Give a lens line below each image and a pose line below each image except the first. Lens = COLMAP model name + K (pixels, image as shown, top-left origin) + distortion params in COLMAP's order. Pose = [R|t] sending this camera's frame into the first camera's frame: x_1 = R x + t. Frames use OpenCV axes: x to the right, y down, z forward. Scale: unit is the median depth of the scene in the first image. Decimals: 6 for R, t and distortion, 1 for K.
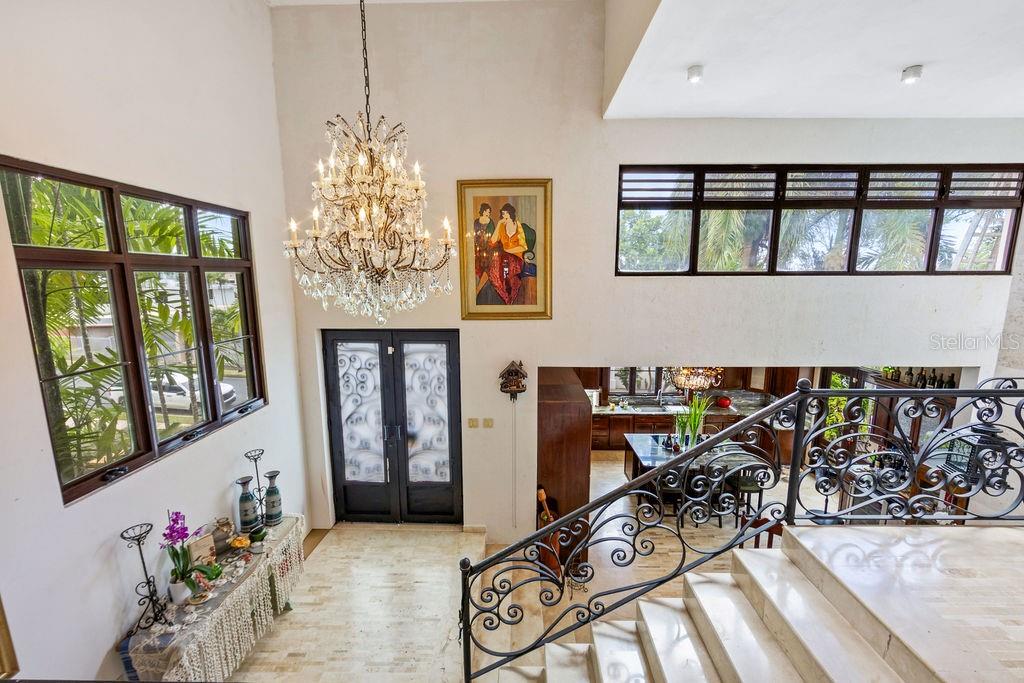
lens RADIAL K [[404.1, 0, 518.1], [0, 404.1, 340.9], [0, 0, 1]] dist [-0.004394, -0.000362]
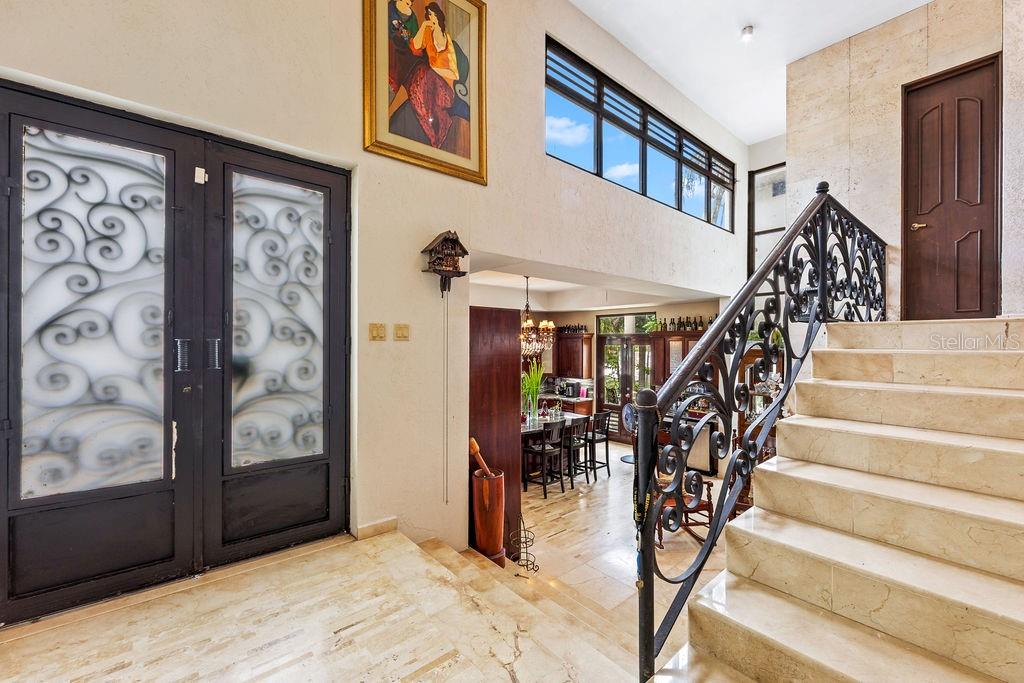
lens RADIAL K [[404.1, 0, 517.1], [0, 404.1, 350.3], [0, 0, 1]] dist [-0.004394, -0.000362]
pose [[0.751022, -0.003249, 0.660269, -0.345445], [0.109677, 0.986709, -0.119897, 0.321180], [-0.651104, 0.162462, 0.741397, 0.431309]]
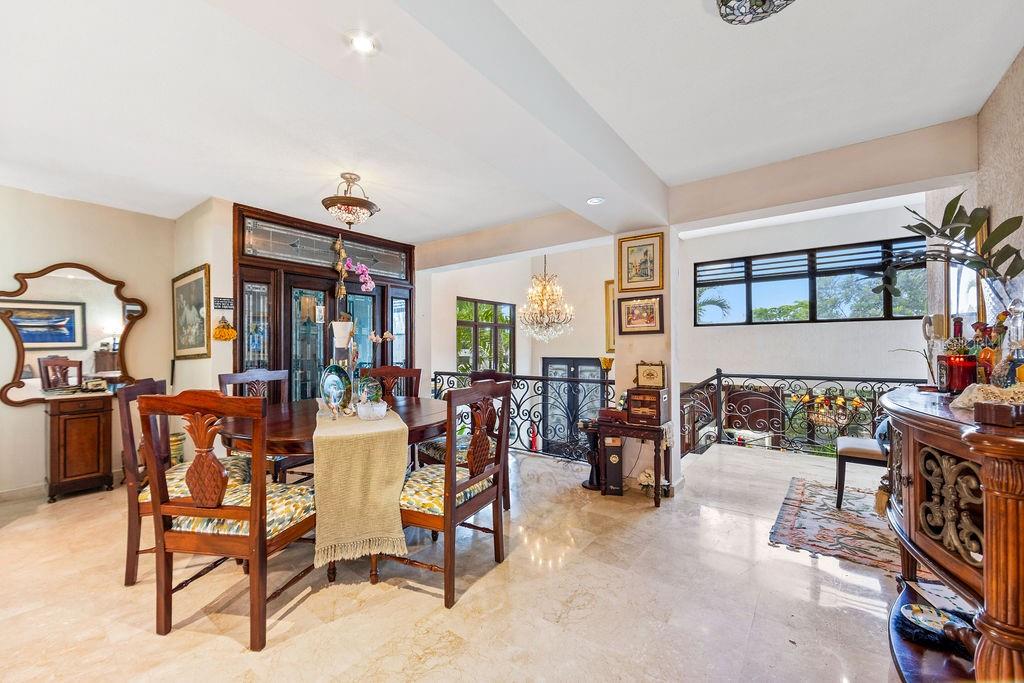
lens RADIAL K [[404.1, 0, 518.3], [0, 404.1, 343.8], [0, 0, 1]] dist [-0.004394, -0.000362]
pose [[0.805773, -0.007500, -0.592177, 0.604374], [-0.092973, 0.985919, -0.138994, 0.193330], [0.584881, 0.167054, 0.793730, -0.678981]]
